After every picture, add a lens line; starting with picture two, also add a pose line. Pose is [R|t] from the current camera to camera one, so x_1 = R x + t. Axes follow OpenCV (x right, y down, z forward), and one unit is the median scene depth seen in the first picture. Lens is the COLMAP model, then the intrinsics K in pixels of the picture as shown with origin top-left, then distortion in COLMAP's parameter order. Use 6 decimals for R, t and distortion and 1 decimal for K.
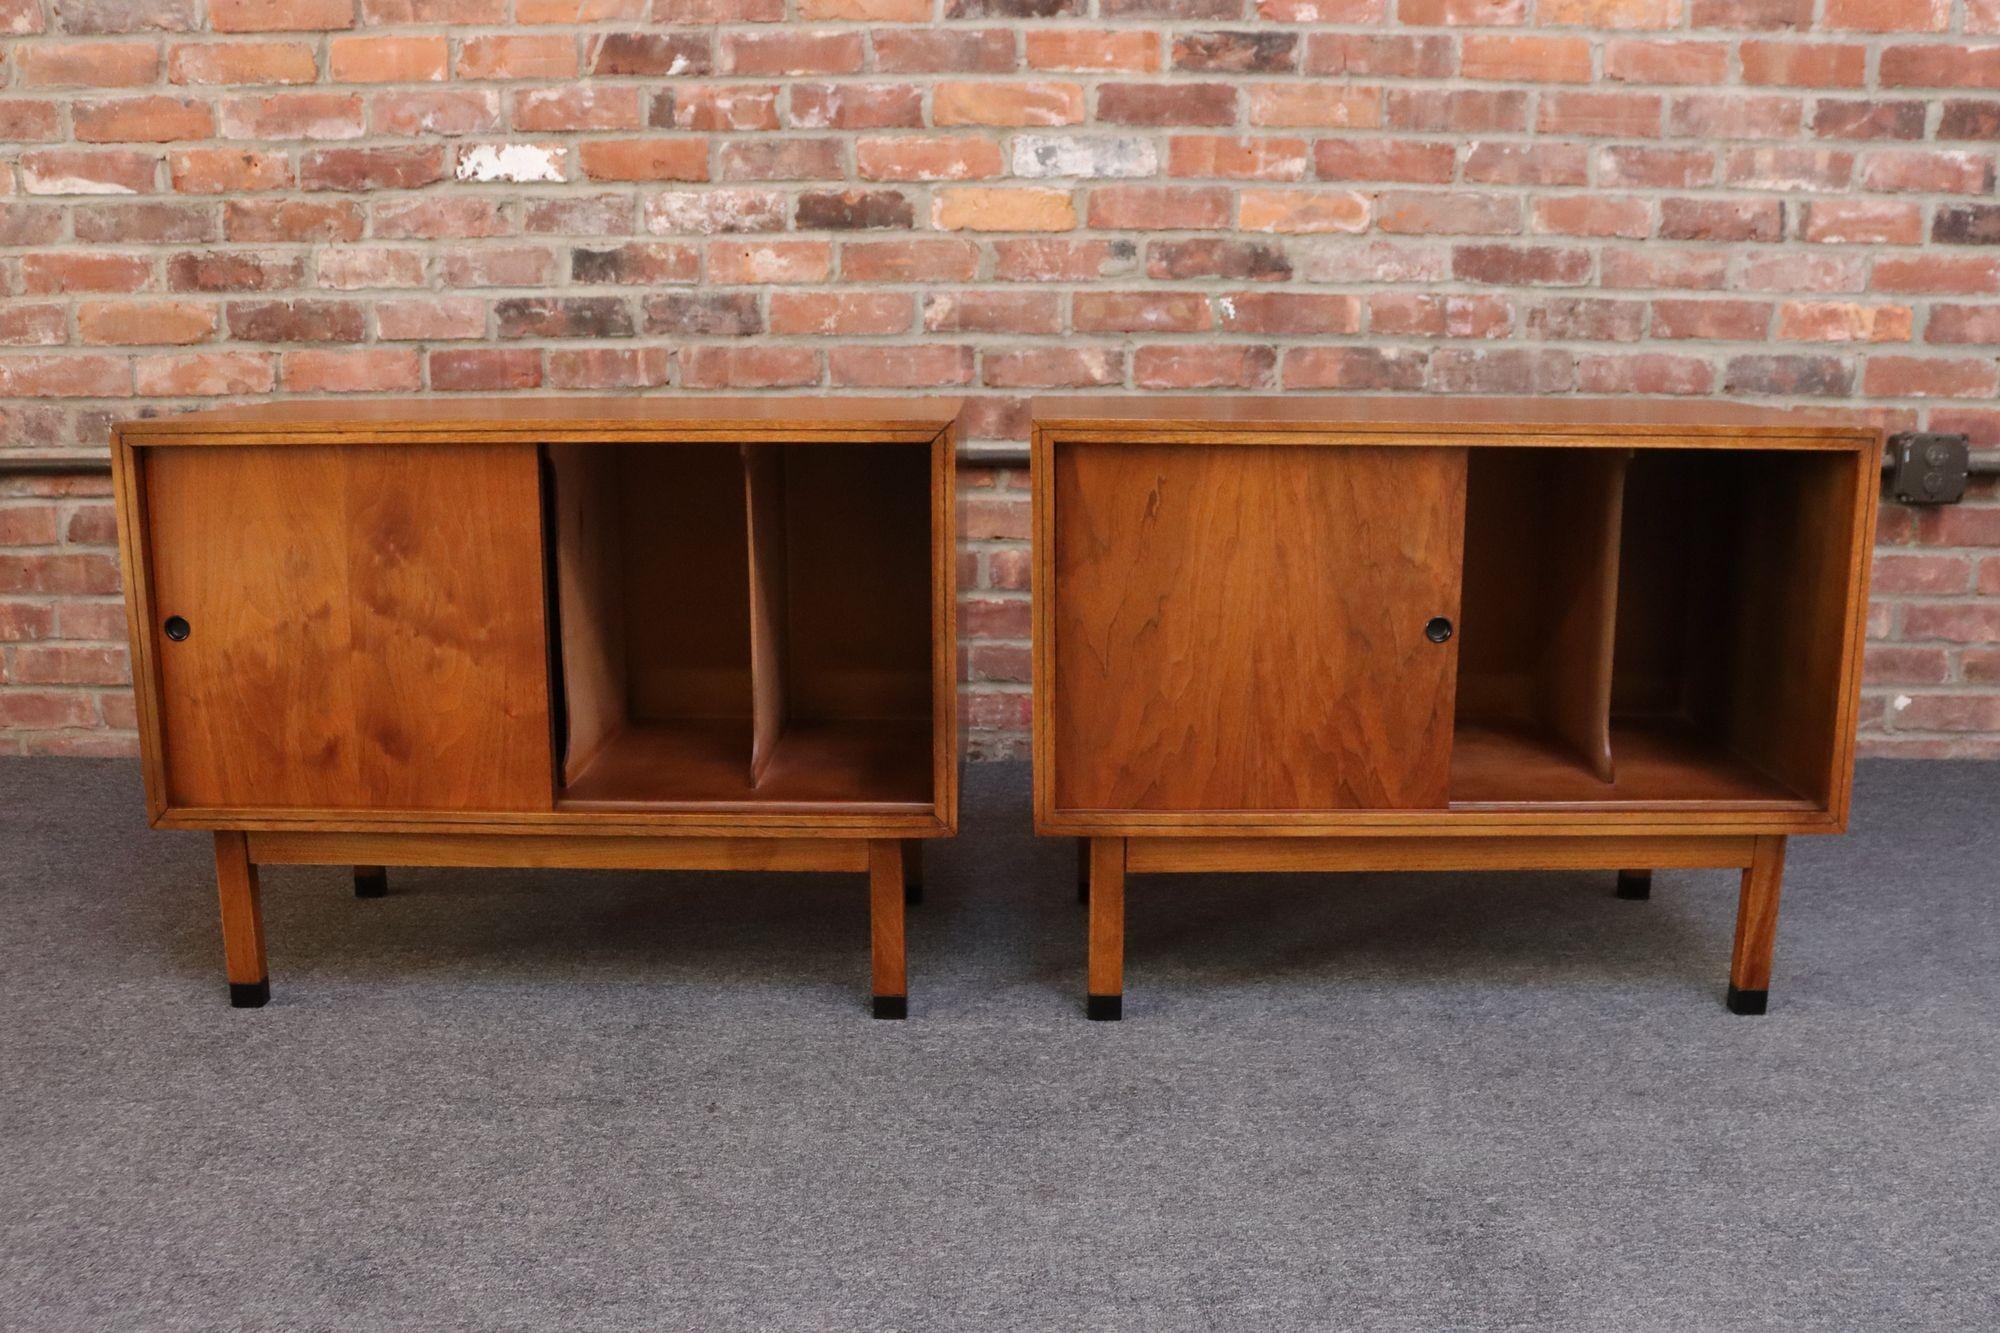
lens RADIAL K [[1780.6, 0, 1006.9], [0, 1780.6, 686.3], [0, 0, 1]] dist [-0.169759, 0.180198]
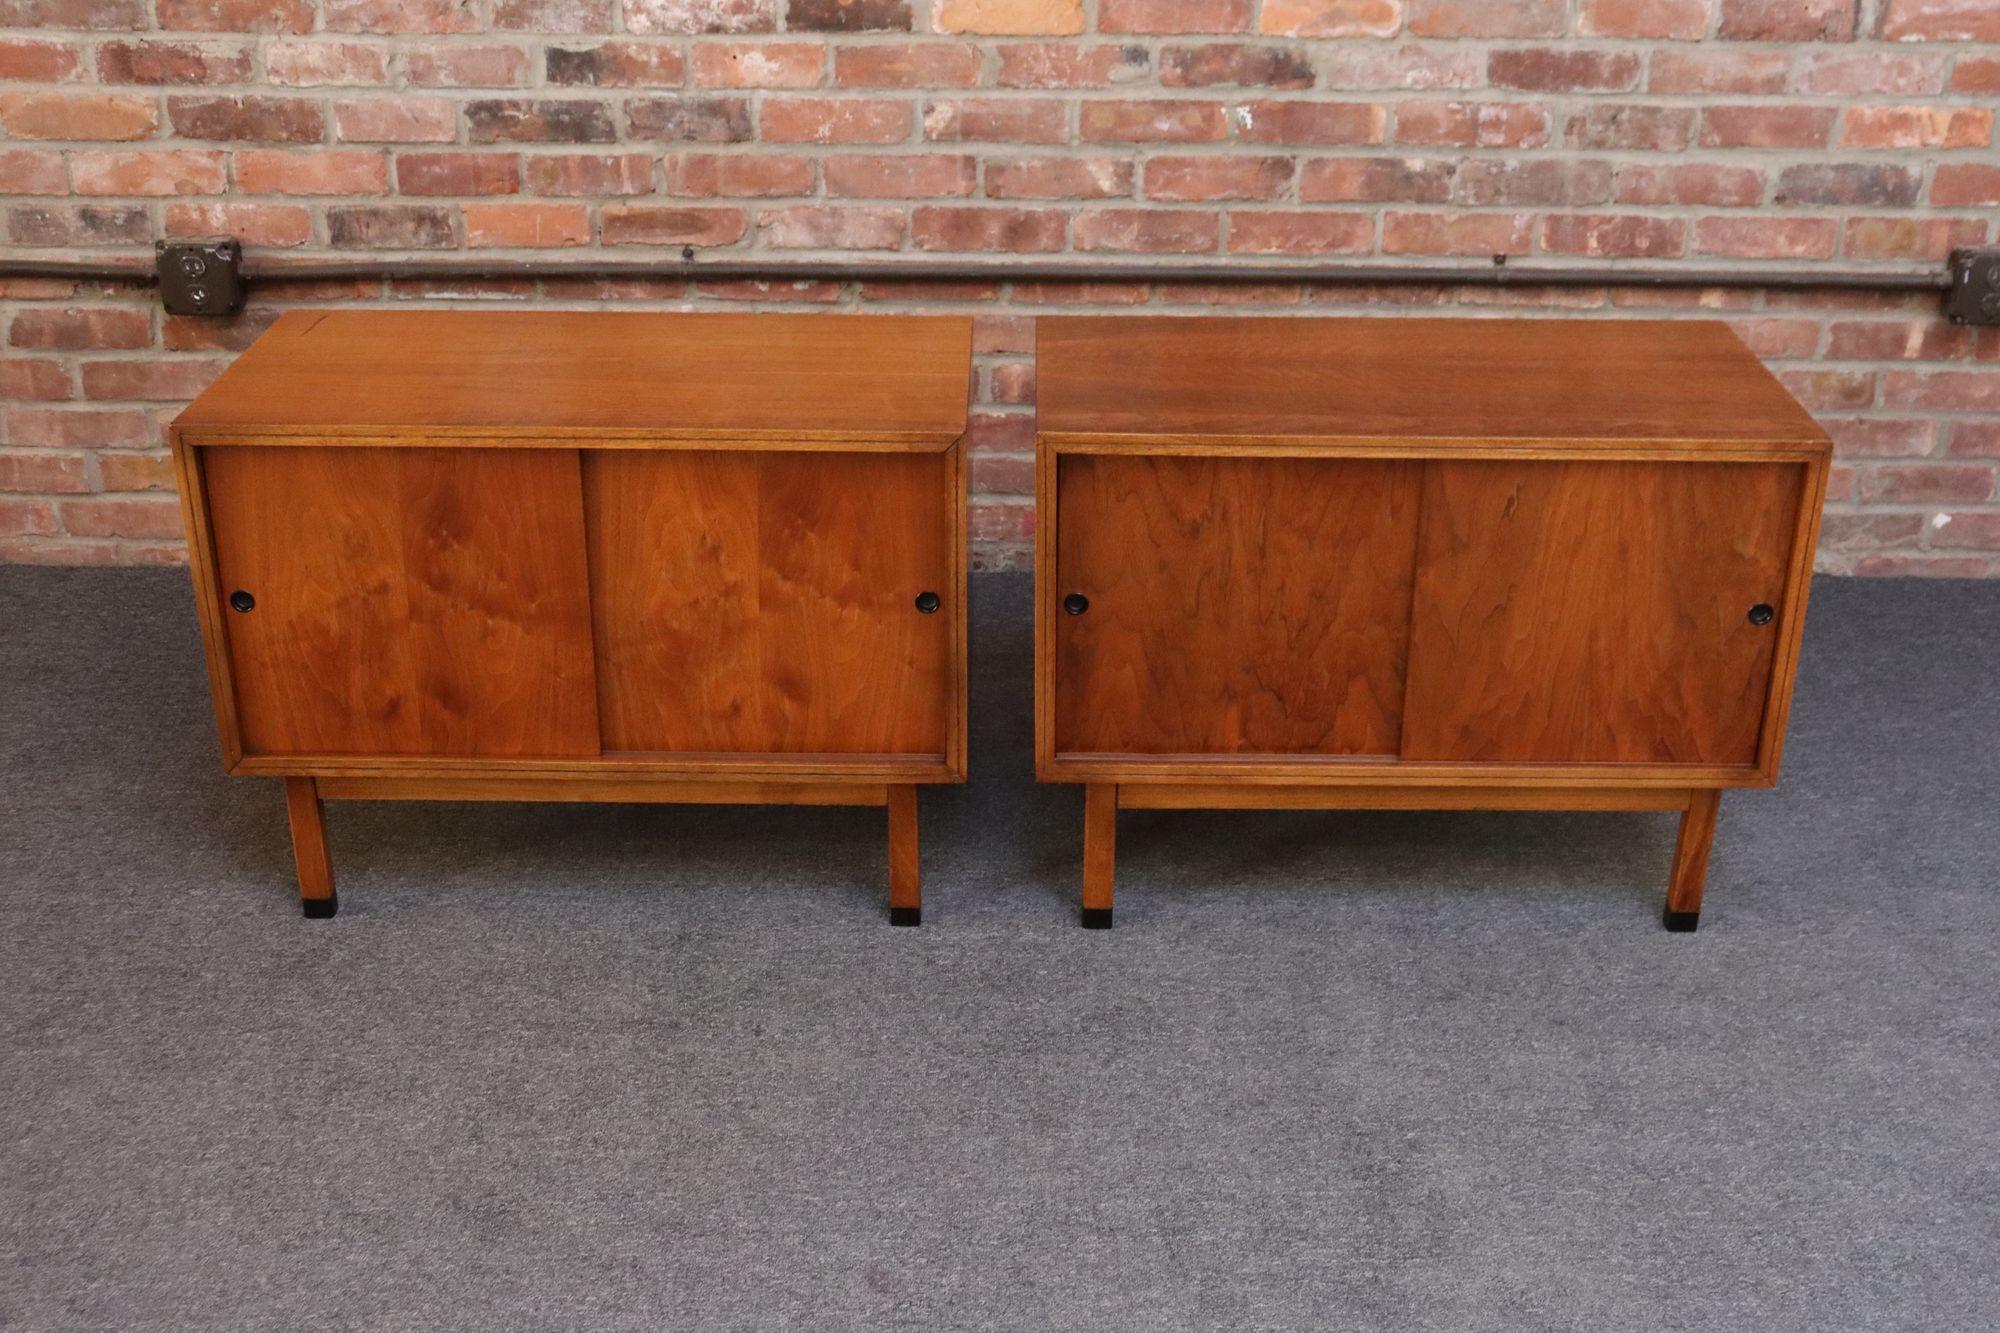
lens RADIAL K [[2235.2, 0, 1006.6], [0, 2235.2, 677.7], [0, 0, 1]] dist [-0.076084, 0.220294]
pose [[0.999979, 0.004826, 0.004261, -0.006100], [-0.005699, 0.971396, 0.237399, -0.205375], [-0.002993, -0.237418, 0.971403, -0.231161]]
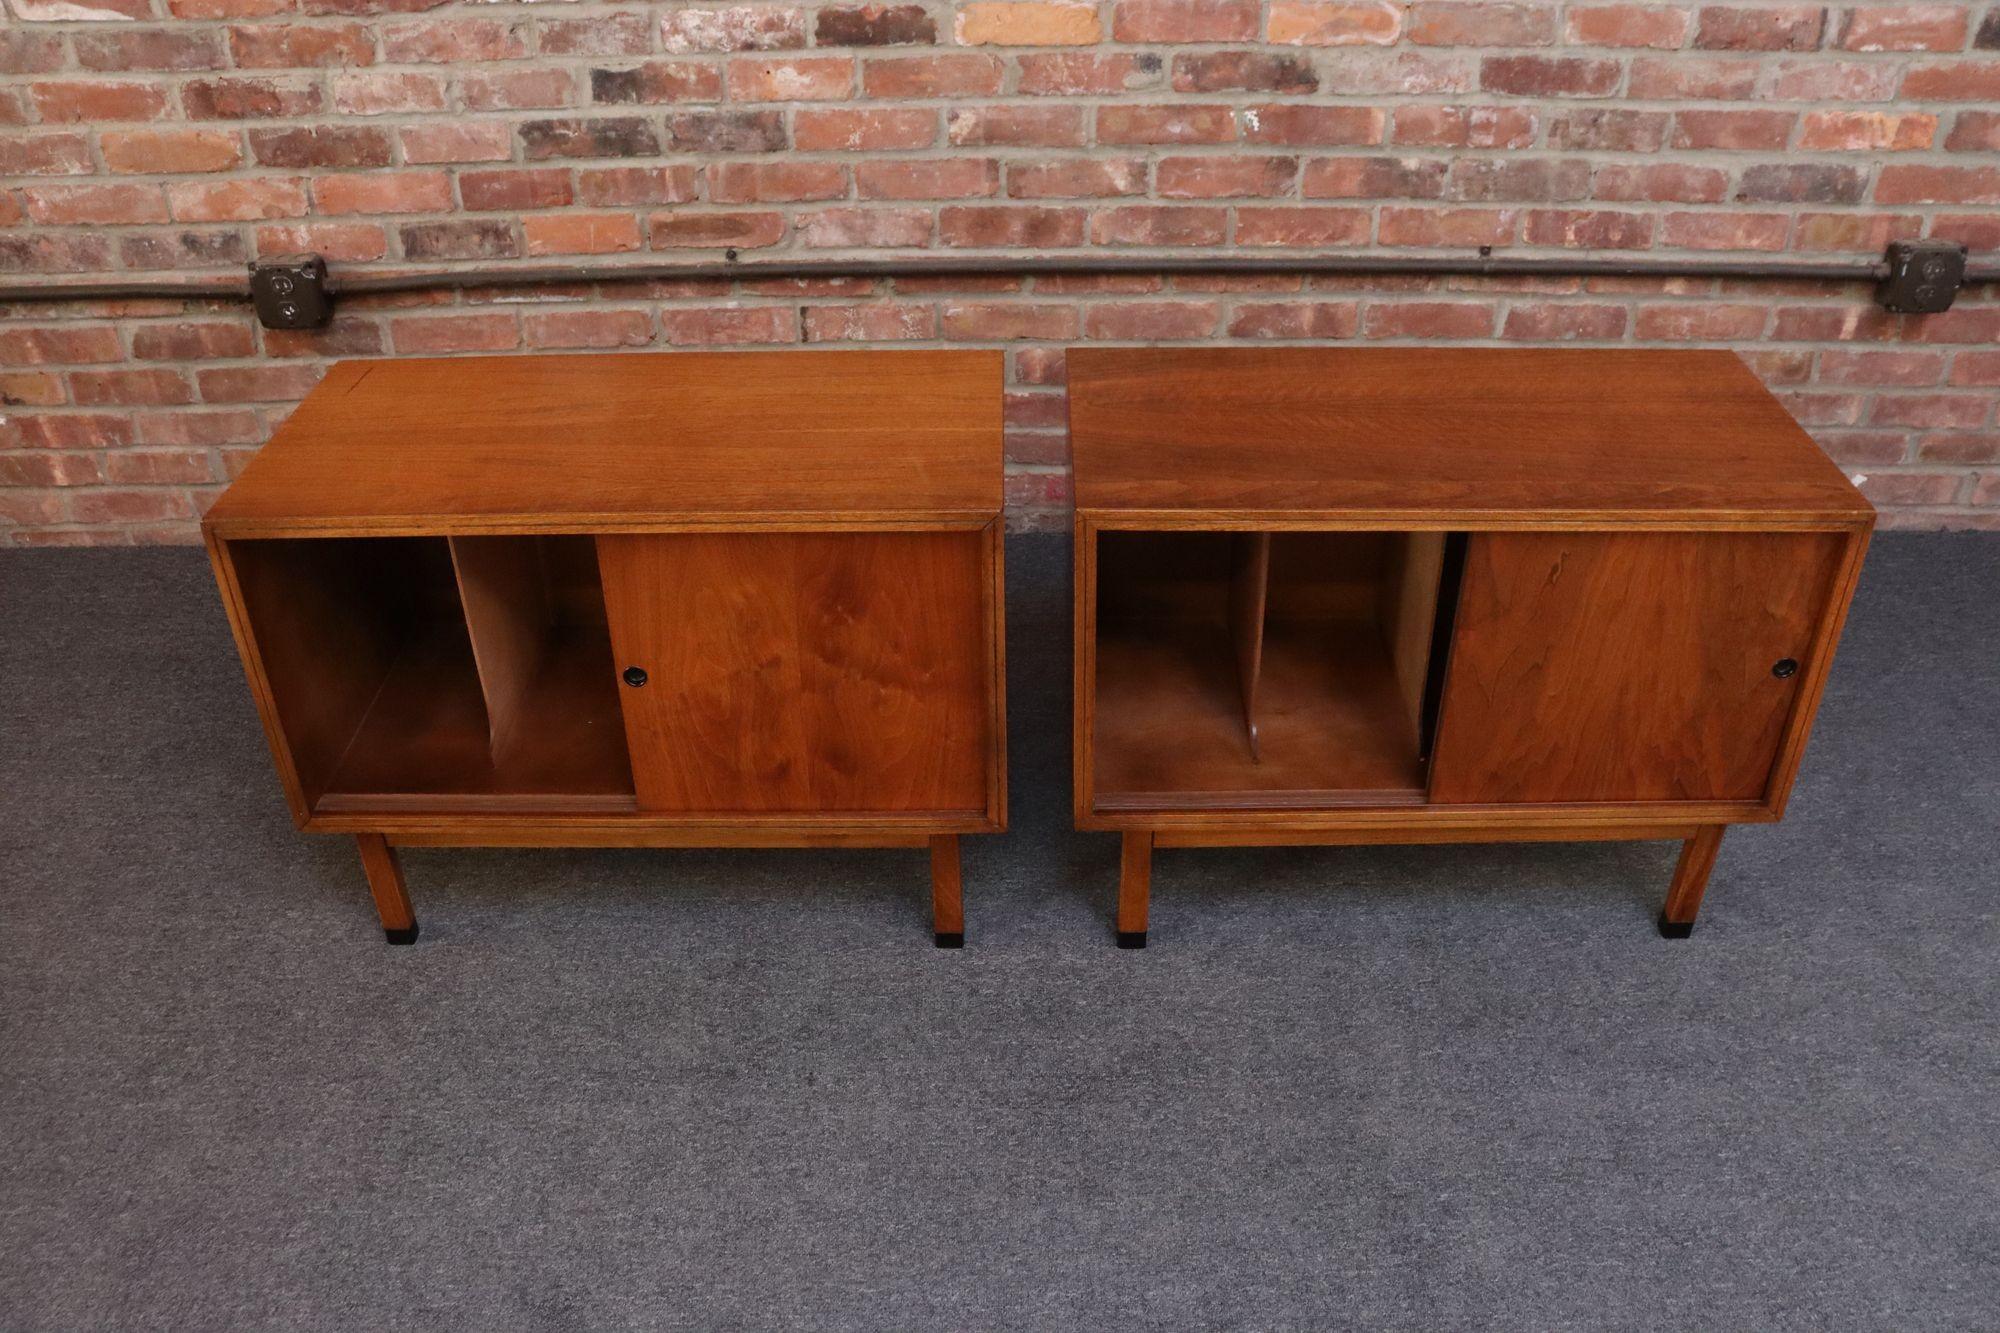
lens RADIAL K [[1637.1, 0, 1005.4], [0, 1637.1, 677.1], [0, 0, 1]] dist [-0.174374, 0.157158]
pose [[0.999931, -0.011663, -0.001115, -0.017381], [0.011243, 0.928455, 0.371275, -0.260423], [-0.003295, -0.371262, 0.928522, 0.039476]]
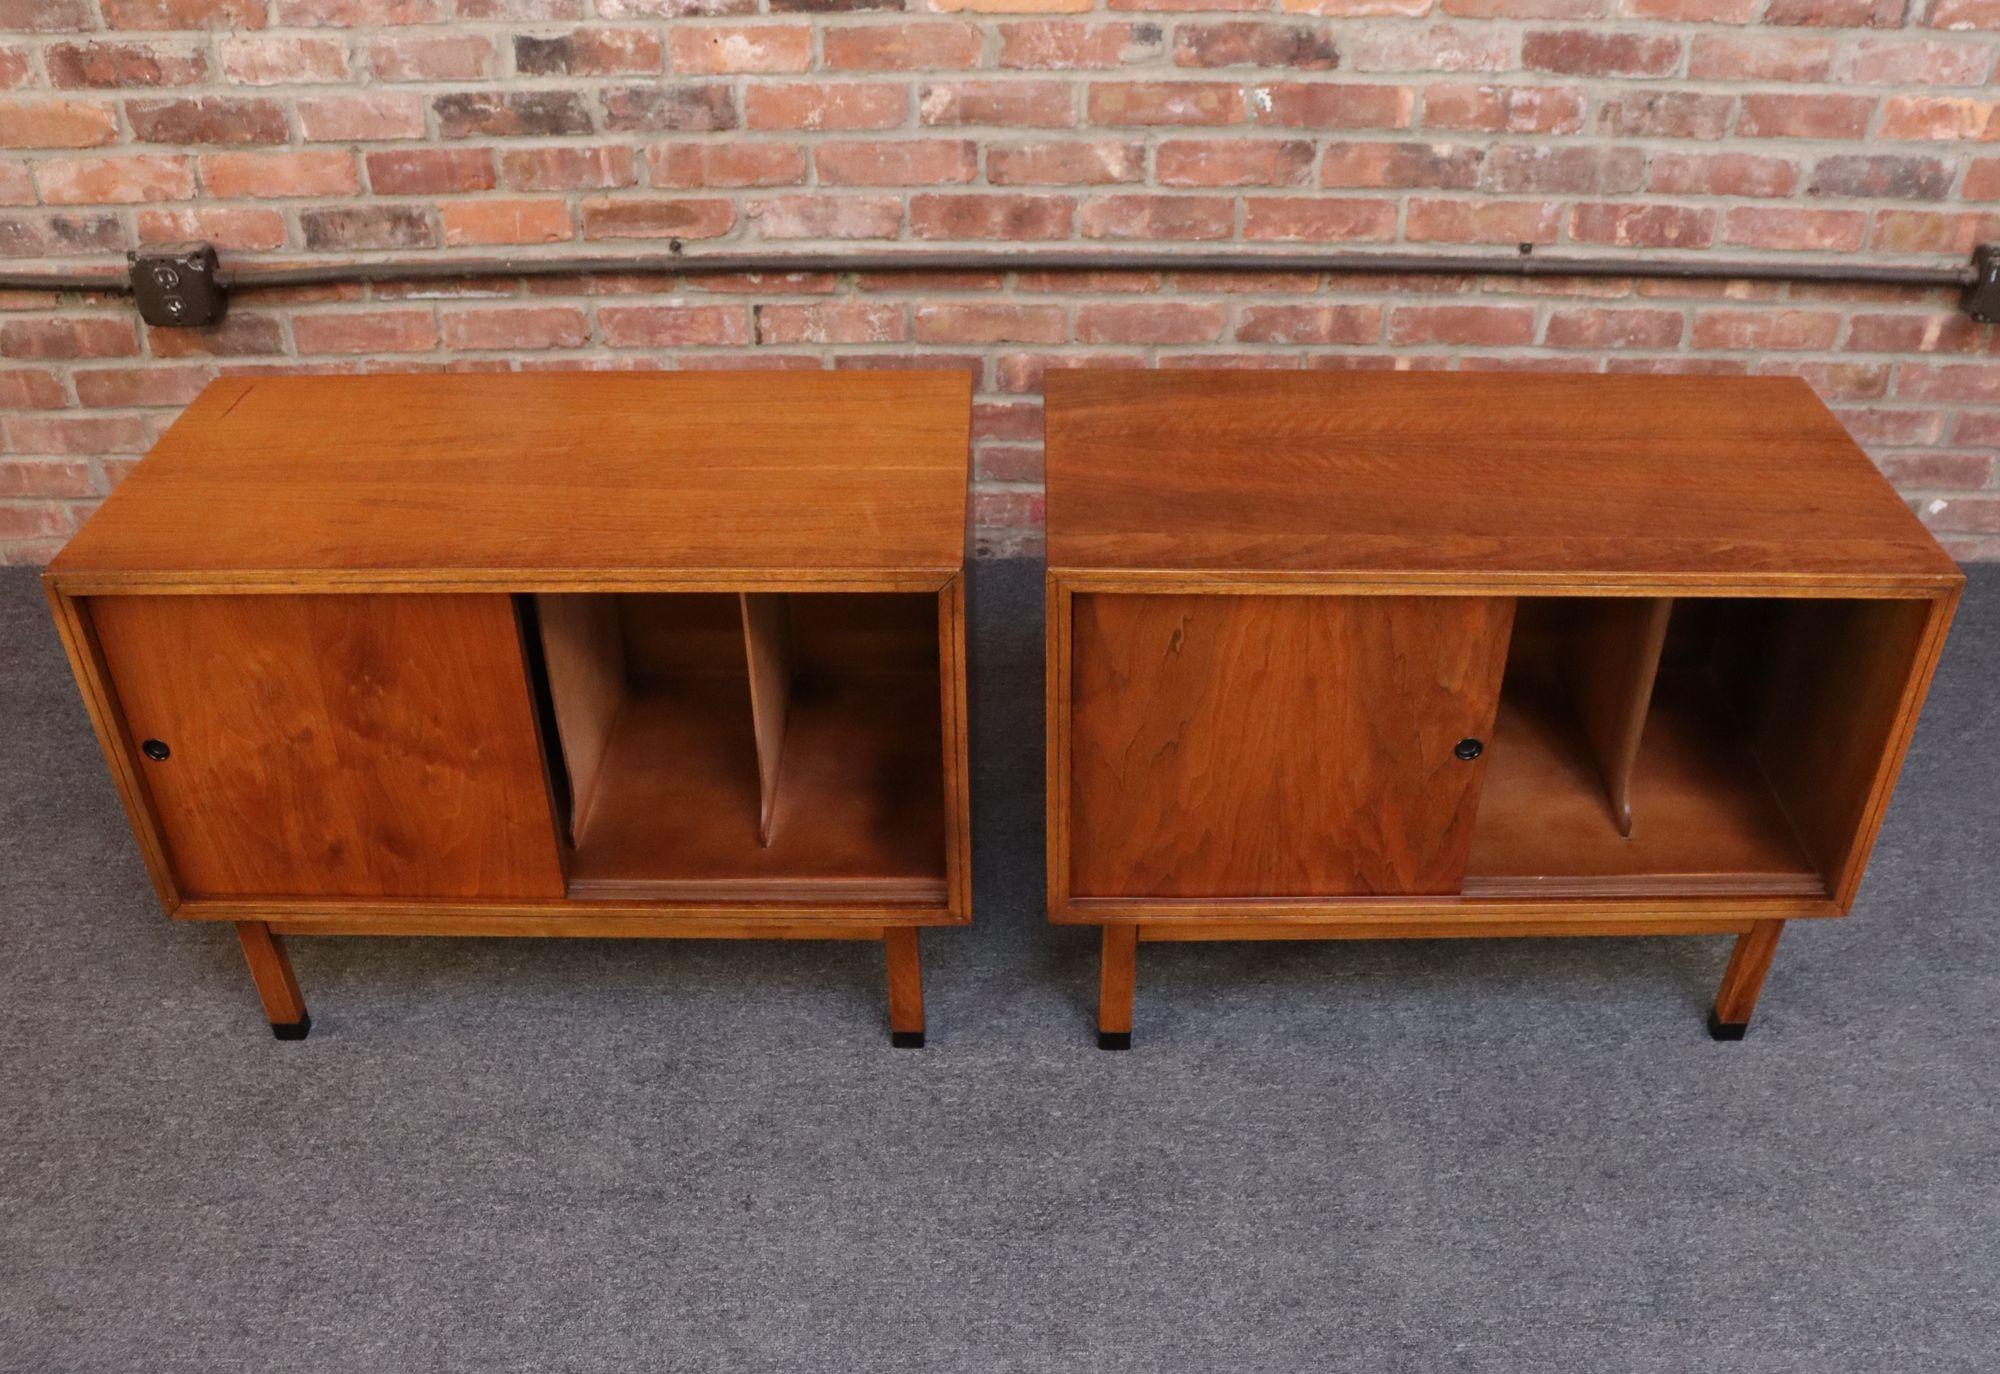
lens RADIAL K [[1771.0, 0, 1033.2], [0, 1771.0, 704.5], [0, 0, 1]] dist [-0.178727, 0.162623]
pose [[0.999904, -0.005800, 0.012604, -0.003066], [0.000413, 0.920448, 0.390864, -0.275261], [-0.013868, -0.390822, 0.920362, 0.083621]]
